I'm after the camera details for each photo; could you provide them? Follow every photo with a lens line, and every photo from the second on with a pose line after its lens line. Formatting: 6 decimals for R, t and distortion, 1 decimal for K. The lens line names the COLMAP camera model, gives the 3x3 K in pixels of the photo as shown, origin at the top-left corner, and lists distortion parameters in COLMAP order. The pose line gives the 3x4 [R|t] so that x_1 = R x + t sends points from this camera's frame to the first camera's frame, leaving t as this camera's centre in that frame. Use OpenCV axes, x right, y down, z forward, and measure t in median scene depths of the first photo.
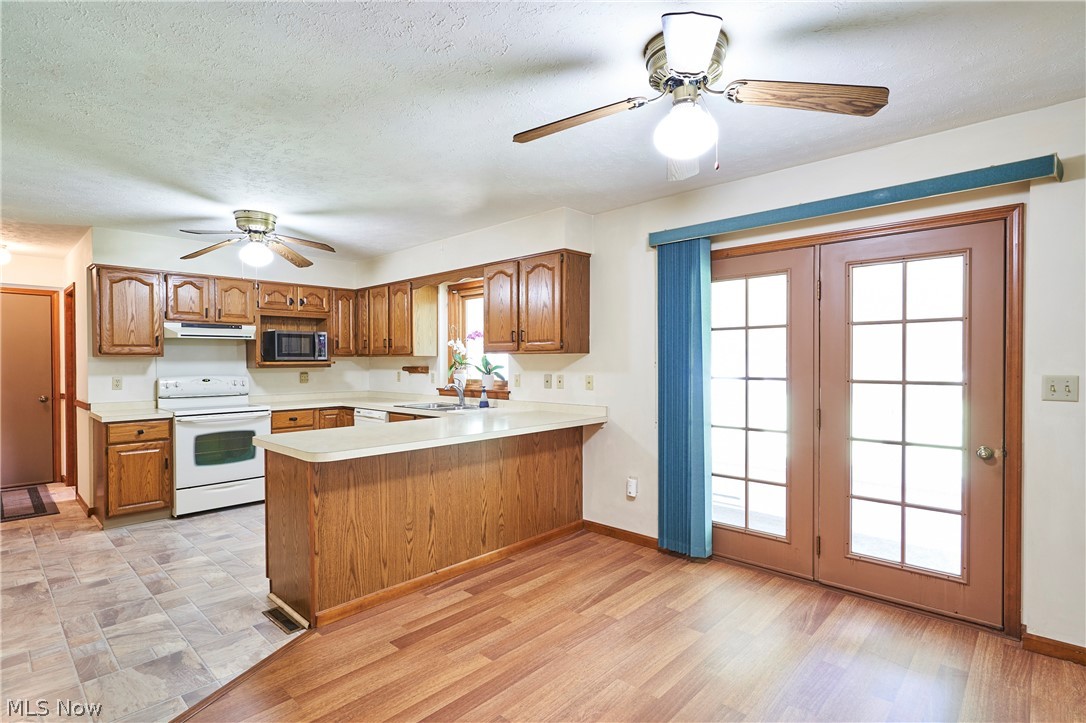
lens RADIAL K [[533.3, 0, 543.0], [0, 533.3, 361.5], [0, 0, 1]] dist [-0.002776, 0.000765]
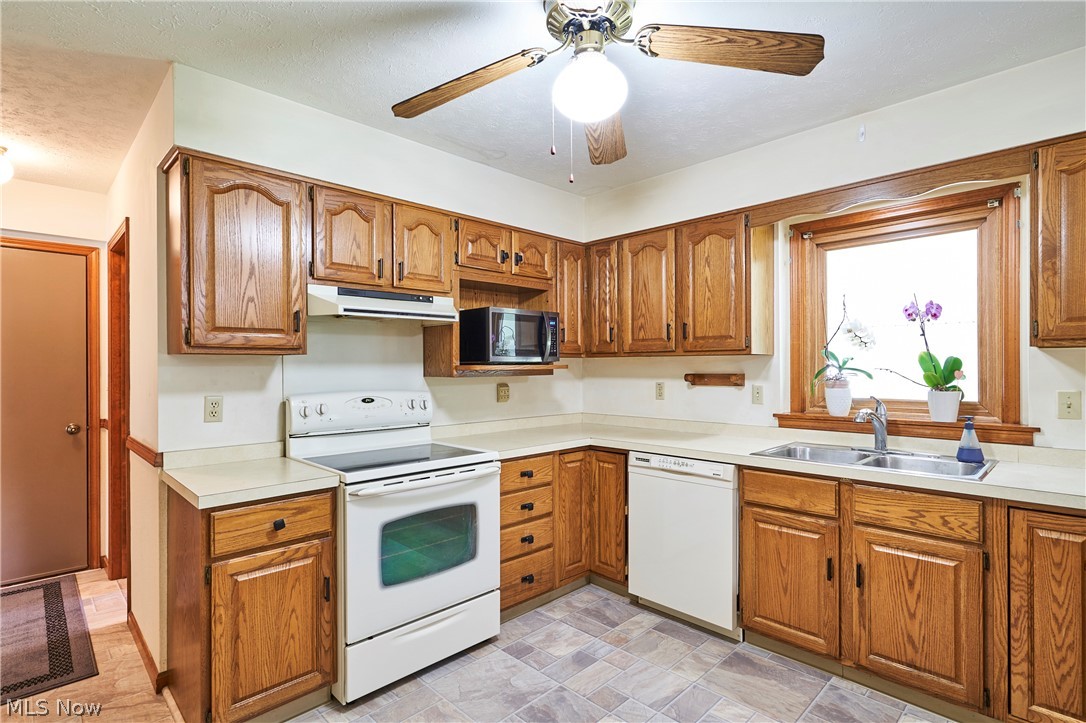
lens RADIAL K [[533.3, 0, 543.0], [0, 533.3, 361.5], [0, 0, 1]] dist [-0.002776, 0.000765]
pose [[0.999197, -0.000794, -0.040063, -0.448302], [0.000389, 0.999949, -0.010125, 0.002304], [0.040069, 0.010101, 0.999146, 0.490110]]
